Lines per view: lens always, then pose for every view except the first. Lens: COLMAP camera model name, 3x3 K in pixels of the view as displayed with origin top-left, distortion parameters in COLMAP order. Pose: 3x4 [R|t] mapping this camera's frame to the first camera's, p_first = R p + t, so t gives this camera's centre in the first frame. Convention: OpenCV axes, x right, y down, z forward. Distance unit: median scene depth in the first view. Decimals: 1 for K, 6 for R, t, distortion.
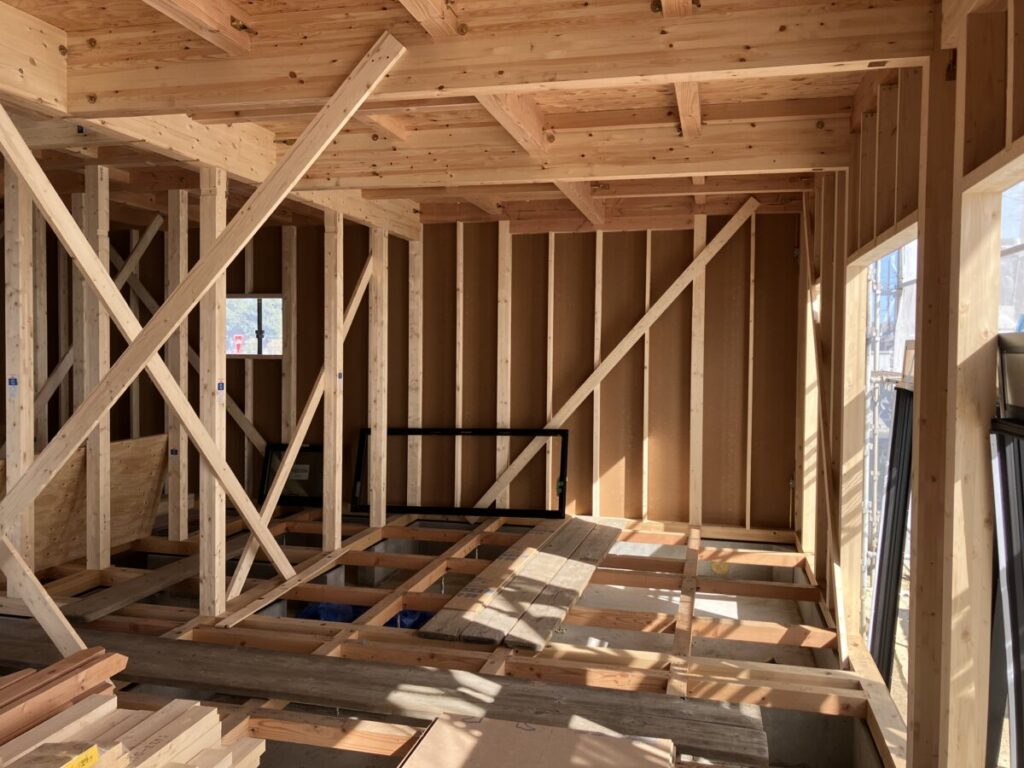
lens RADIAL K [[831.1, 0, 510.4], [0, 831.1, 381.1], [0, 0, 1]] dist [0.016390, -0.010022]
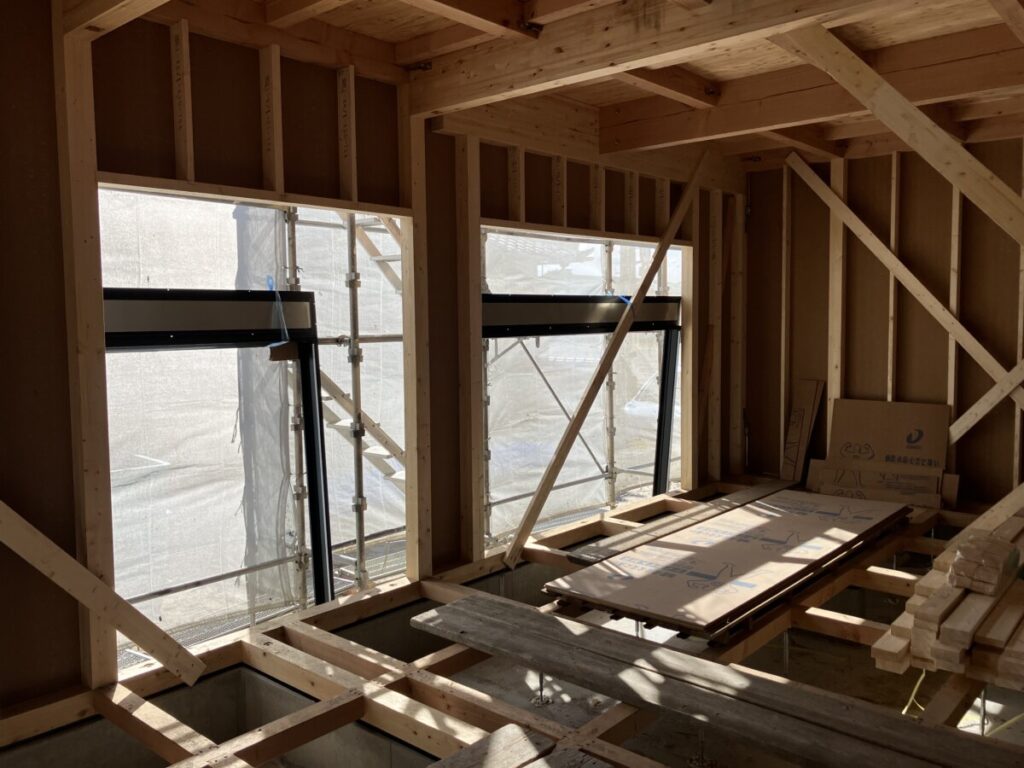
lens RADIAL K [[831.1, 0, 515.3], [0, 831.1, 384.1], [0, 0, 1]] dist [0.016390, -0.010022]
pose [[-0.888920, -0.039896, 0.456321, -0.337687], [0.019505, 0.991999, 0.124727, -0.062413], [-0.457646, 0.119773, -0.881030, 1.957667]]
